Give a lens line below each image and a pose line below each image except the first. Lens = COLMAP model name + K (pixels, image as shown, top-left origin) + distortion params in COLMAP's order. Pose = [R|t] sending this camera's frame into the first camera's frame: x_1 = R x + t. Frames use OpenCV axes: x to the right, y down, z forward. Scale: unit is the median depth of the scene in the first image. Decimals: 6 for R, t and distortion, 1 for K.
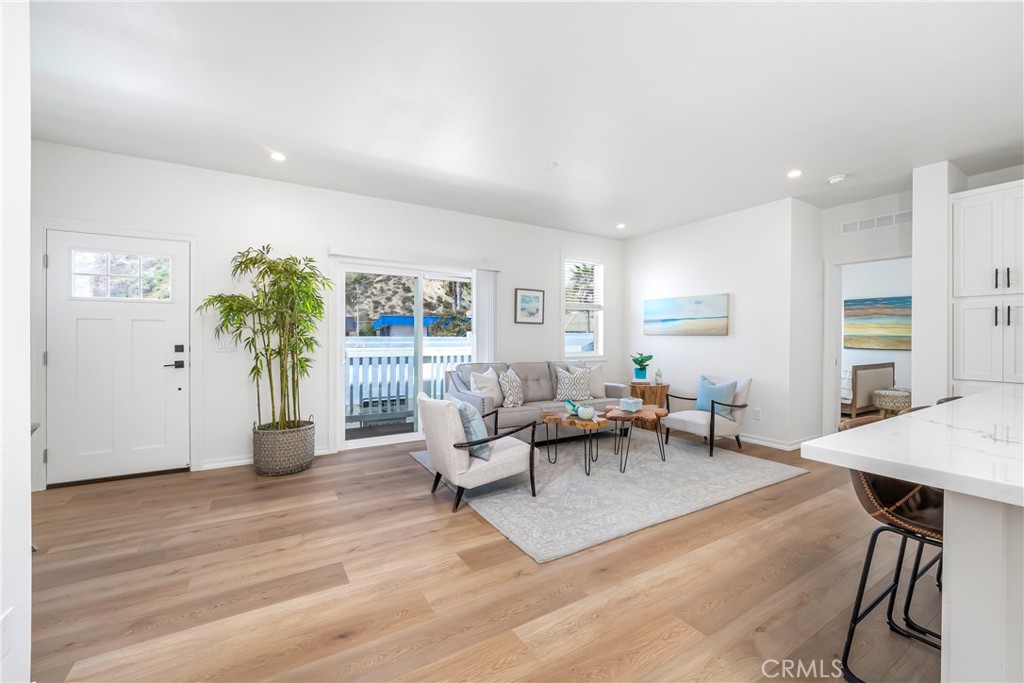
lens RADIAL K [[420.8, 0, 514.5], [0, 420.8, 341.9], [0, 0, 1]] dist [-0.000640, -0.000024]
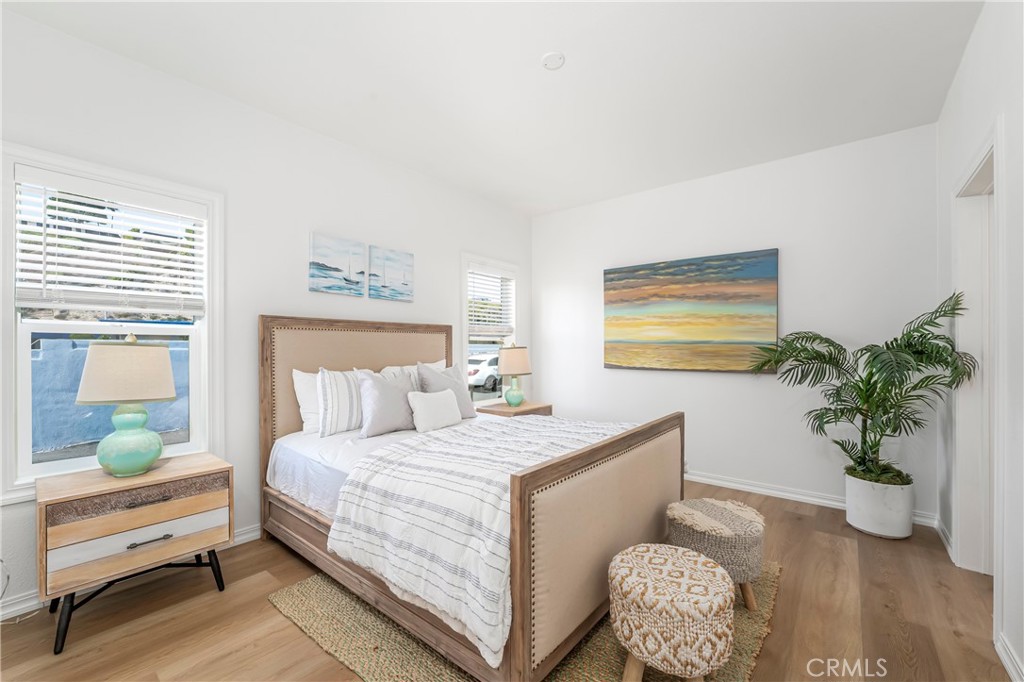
lens RADIAL K [[420.8, 0, 510.1], [0, 420.8, 345.2], [0, 0, 1]] dist [-0.000640, -0.000024]
pose [[0.950499, -0.004531, 0.310695, 0.536106], [0.010382, 0.999798, -0.017183, -0.003531], [-0.310555, 0.019558, 0.950354, 0.579003]]
